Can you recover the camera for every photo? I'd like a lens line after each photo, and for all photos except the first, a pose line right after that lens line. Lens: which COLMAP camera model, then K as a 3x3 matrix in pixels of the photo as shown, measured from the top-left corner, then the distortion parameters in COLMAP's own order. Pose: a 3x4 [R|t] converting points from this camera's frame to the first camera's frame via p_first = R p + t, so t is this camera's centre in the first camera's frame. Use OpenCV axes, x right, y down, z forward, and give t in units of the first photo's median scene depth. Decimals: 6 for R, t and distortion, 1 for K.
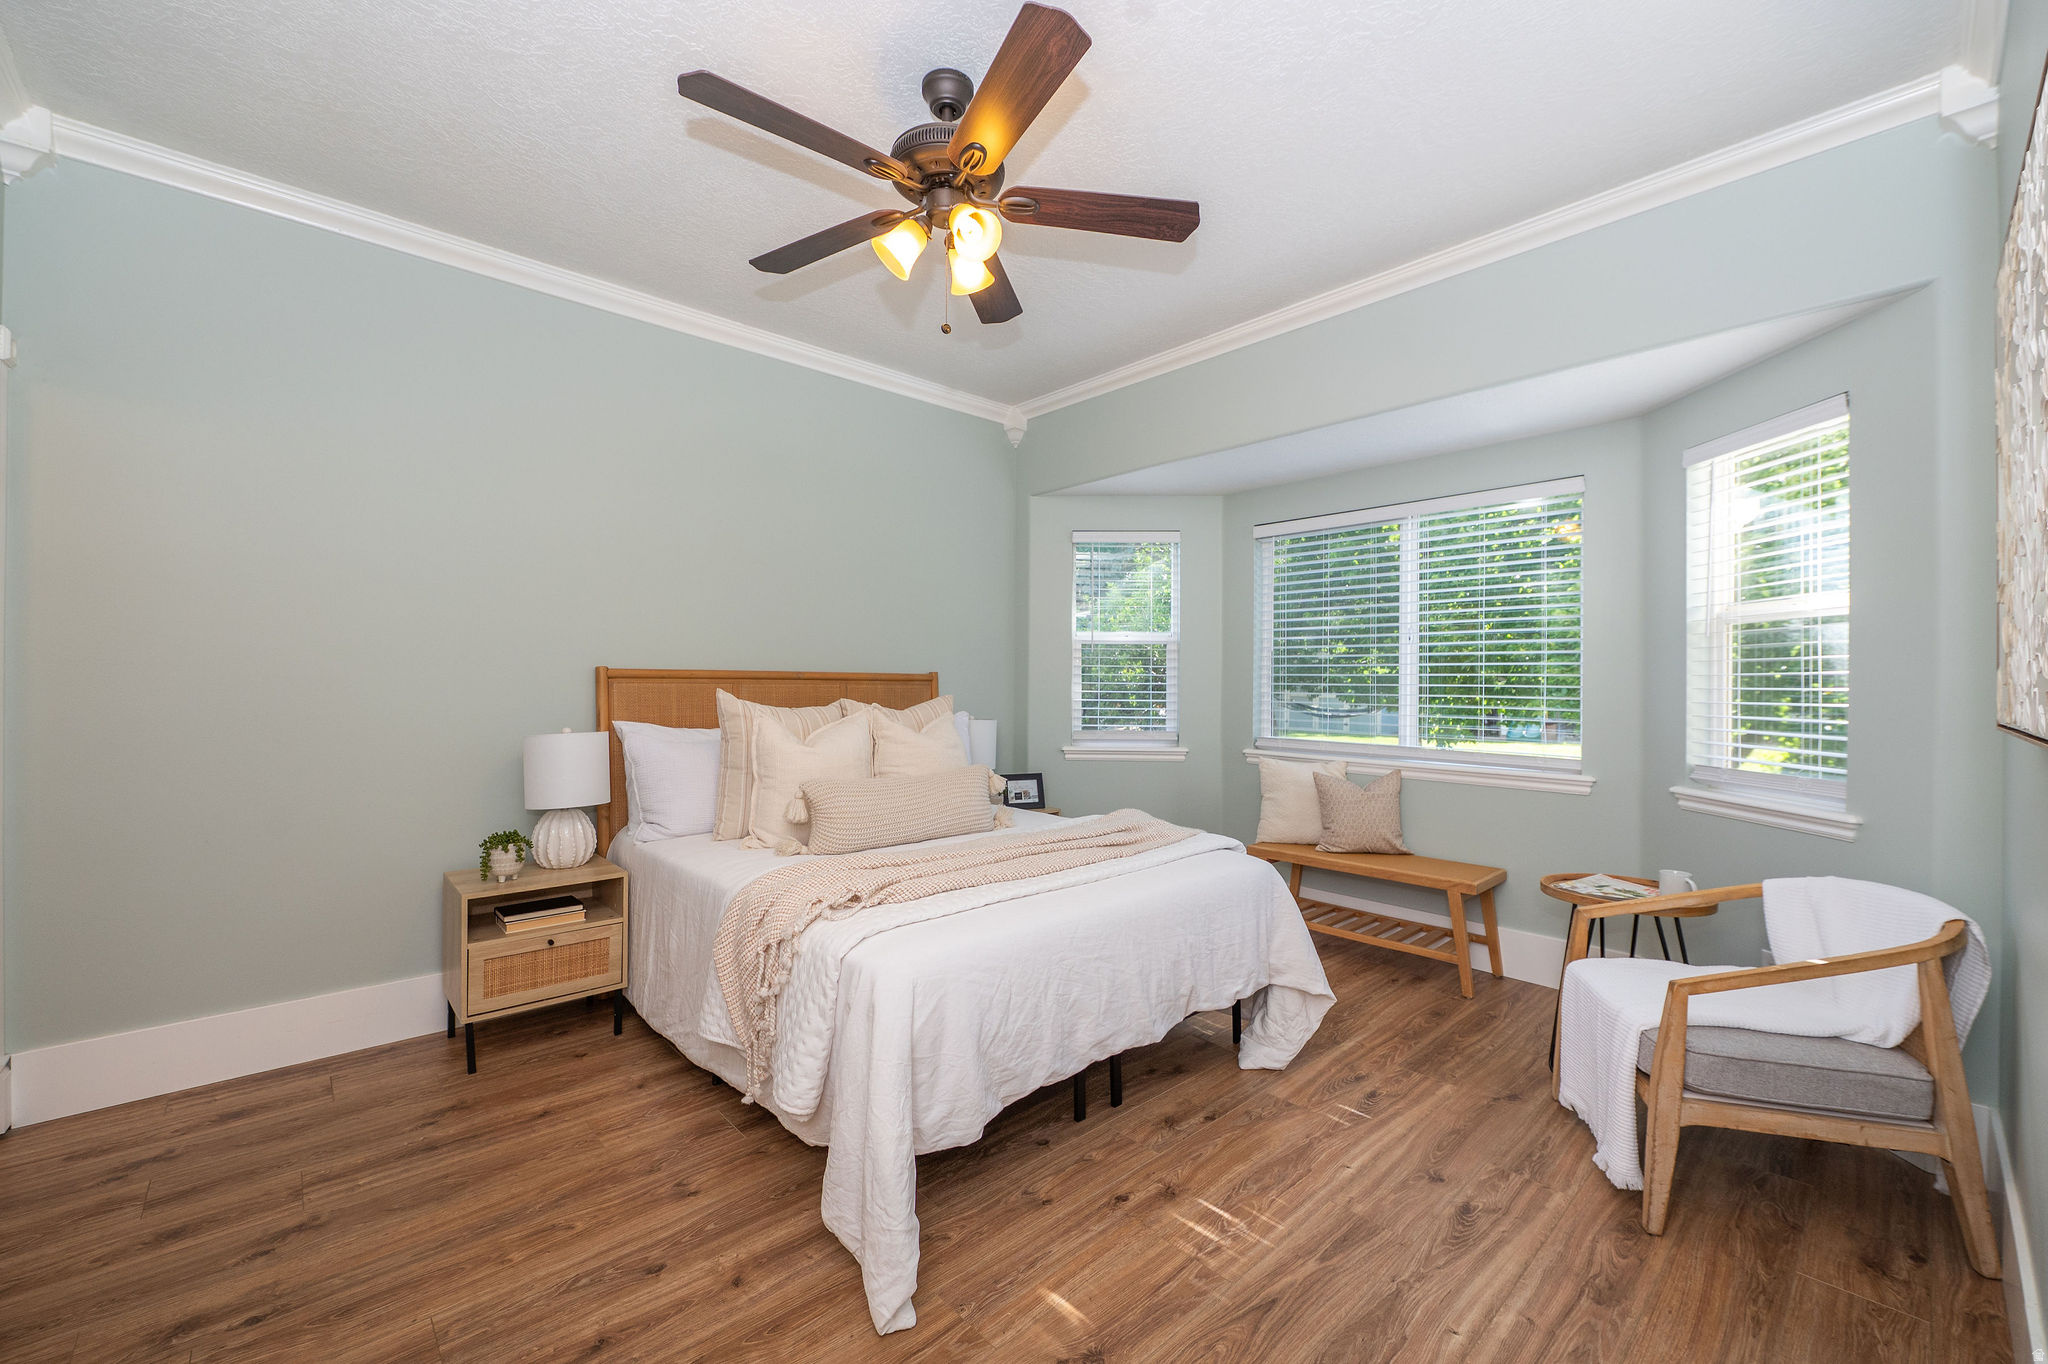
lens RADIAL K [[817.4, 0, 1024.0], [0, 817.4, 682.0], [0, 0, 1]] dist [-0.006860, -0.000151]
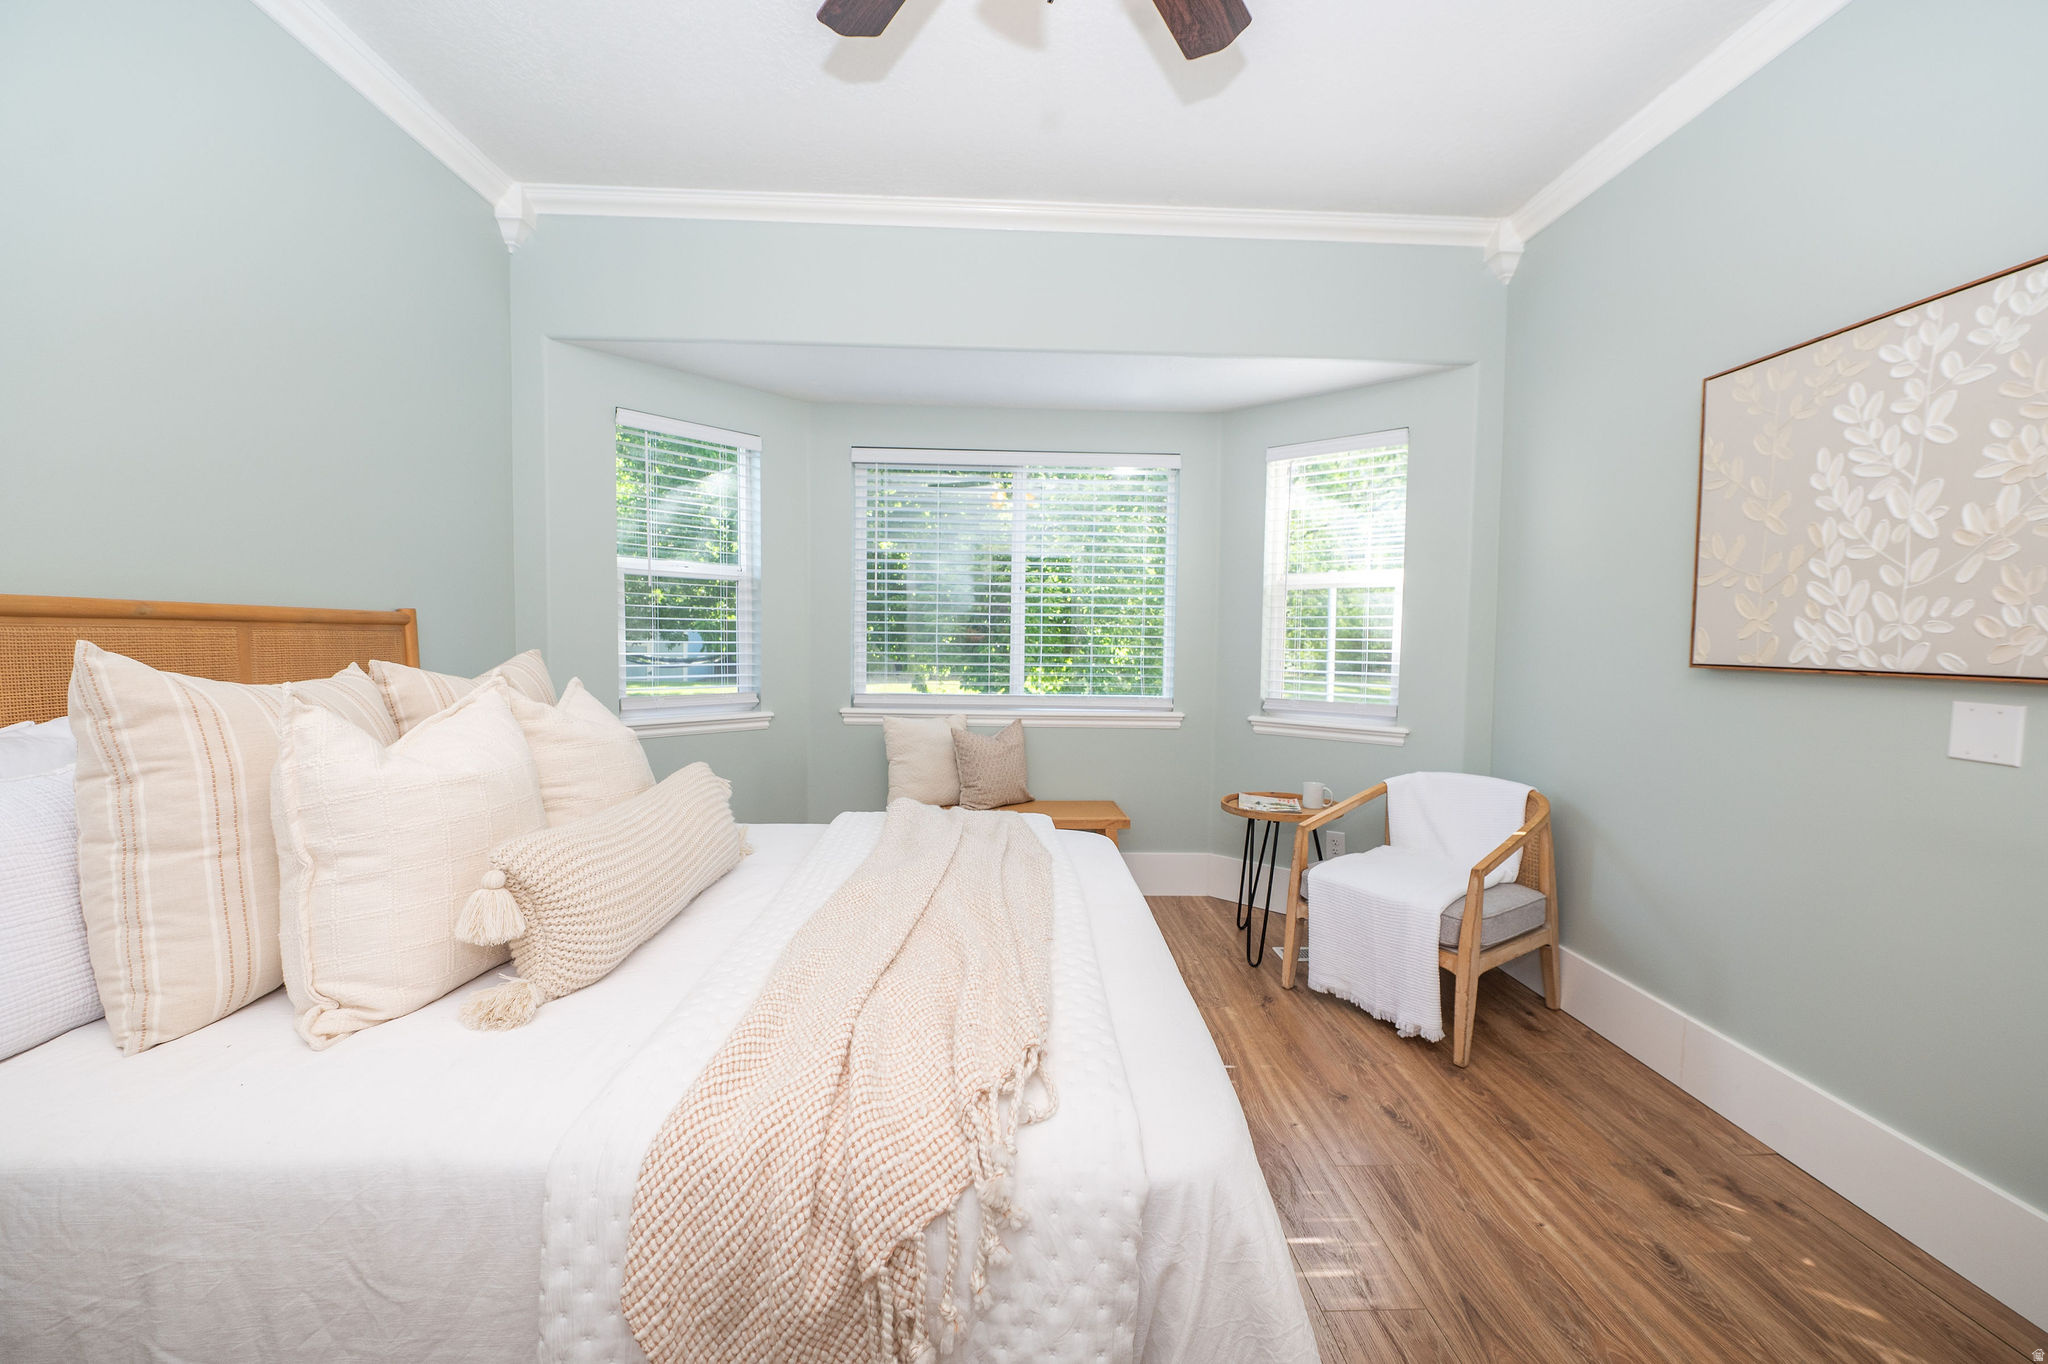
lens RADIAL K [[818.6, 0, 1033.8], [0, 818.6, 673.1], [0, 0, 1]] dist [0.001445, 0.000076]
pose [[0.642320, -0.033952, 0.765685, -0.423694], [-0.007537, 0.998690, 0.050607, 0.000076], [-0.766400, -0.038277, 0.641222, 0.482308]]
